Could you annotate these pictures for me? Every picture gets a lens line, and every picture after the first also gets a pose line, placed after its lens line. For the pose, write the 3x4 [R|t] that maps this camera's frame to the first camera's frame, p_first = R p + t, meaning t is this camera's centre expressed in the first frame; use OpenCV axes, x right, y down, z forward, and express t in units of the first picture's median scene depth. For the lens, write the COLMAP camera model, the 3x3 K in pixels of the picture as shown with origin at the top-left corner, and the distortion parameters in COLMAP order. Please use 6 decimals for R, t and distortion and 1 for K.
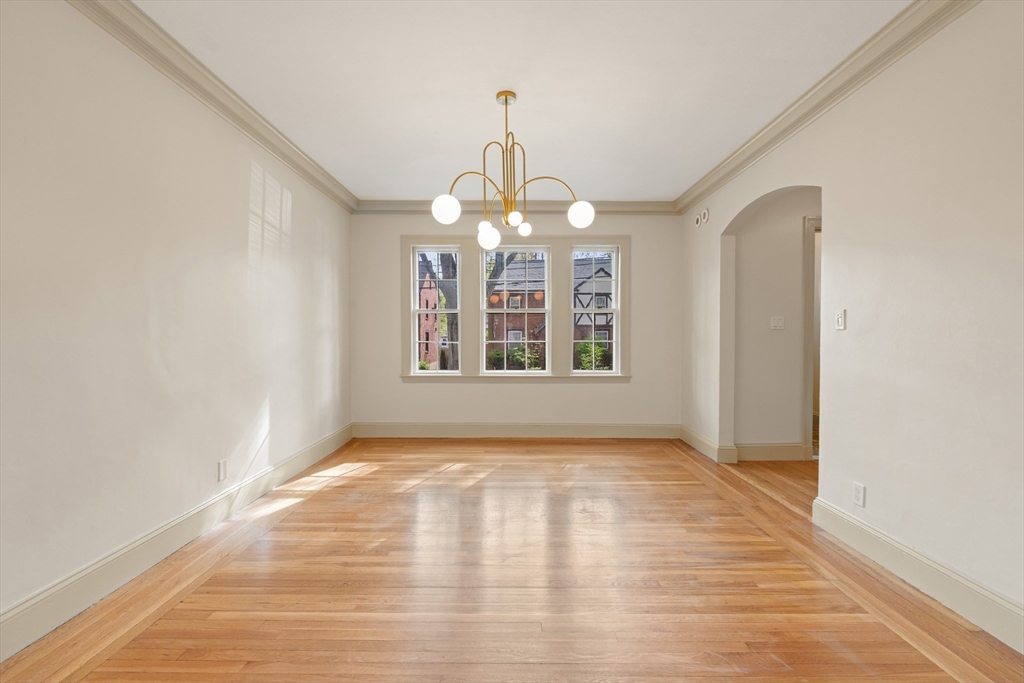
lens RADIAL K [[466.5, 0, 520.2], [0, 466.5, 320.4], [0, 0, 1]] dist [-0.009459, 0.003744]
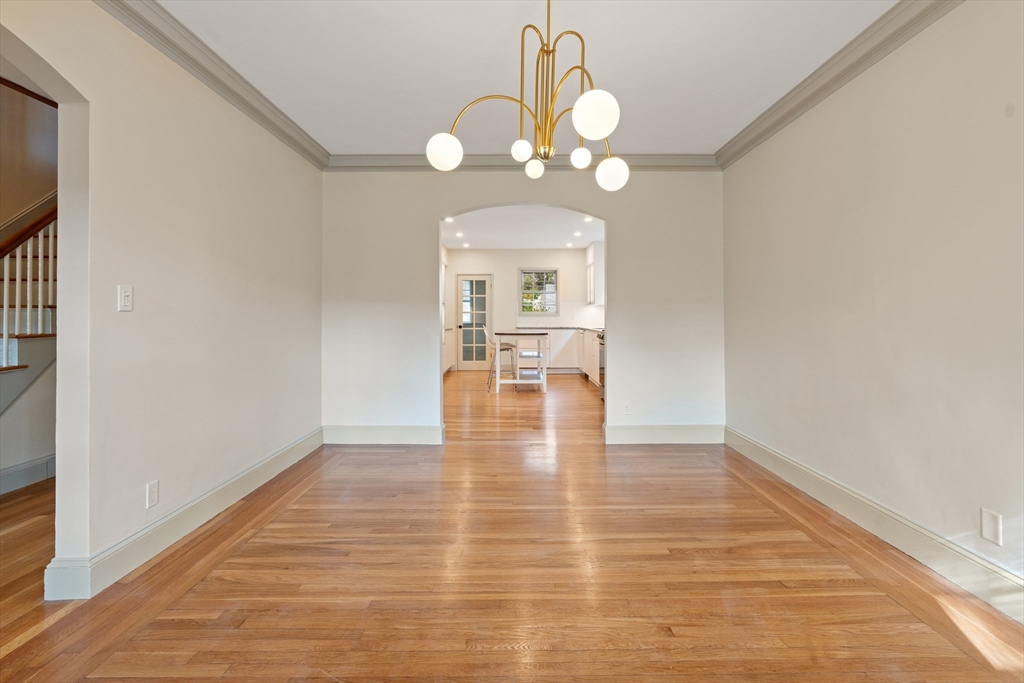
lens RADIAL K [[466.5, 0, 520.2], [0, 466.5, 320.4], [0, 0, 1]] dist [-0.009459, 0.003744]
pose [[-0.999998, 0.000846, 0.002057, 0.013348], [0.000799, 0.999743, -0.022656, 0.059343], [-0.002076, -0.022654, -0.999741, 1.939215]]
